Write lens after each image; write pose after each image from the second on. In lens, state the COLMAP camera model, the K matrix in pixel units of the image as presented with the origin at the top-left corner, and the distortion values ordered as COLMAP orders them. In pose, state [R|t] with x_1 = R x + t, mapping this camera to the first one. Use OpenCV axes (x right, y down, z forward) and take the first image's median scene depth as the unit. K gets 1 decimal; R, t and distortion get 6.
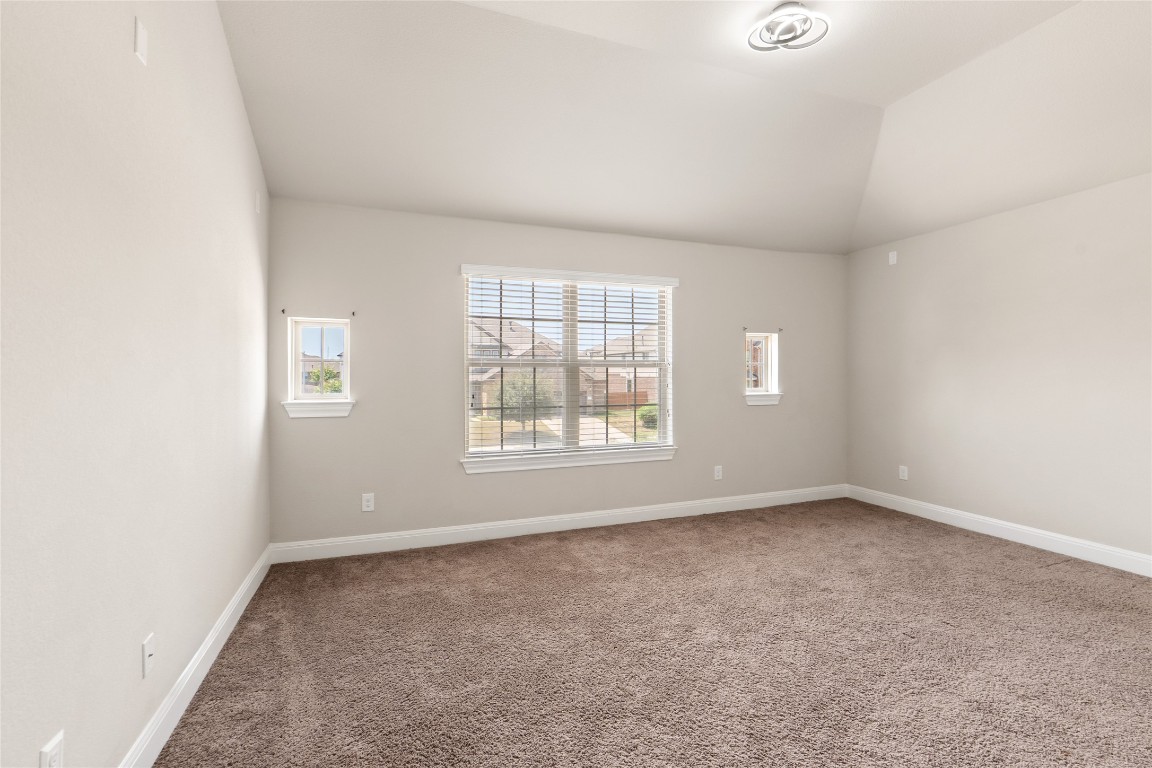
lens RADIAL K [[506.4, 0, 580.1], [0, 506.4, 380.7], [0, 0, 1]] dist [-0.002479, -0.000548]
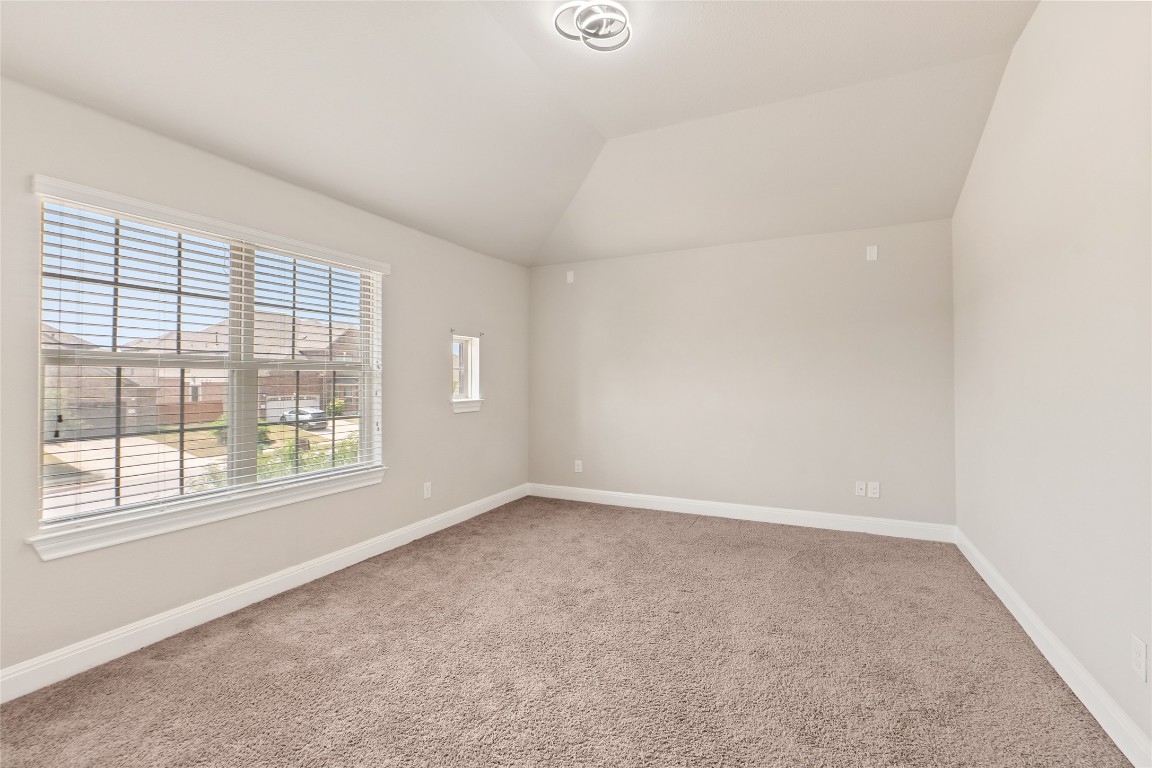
lens RADIAL K [[506.4, 0, 580.1], [0, 506.4, 380.7], [0, 0, 1]] dist [-0.002479, -0.000548]
pose [[0.723535, 0.001846, 0.690285, -0.174603], [0.005926, 0.999943, -0.008885, -0.001132], [-0.690262, 0.010519, 0.723483, 0.202879]]
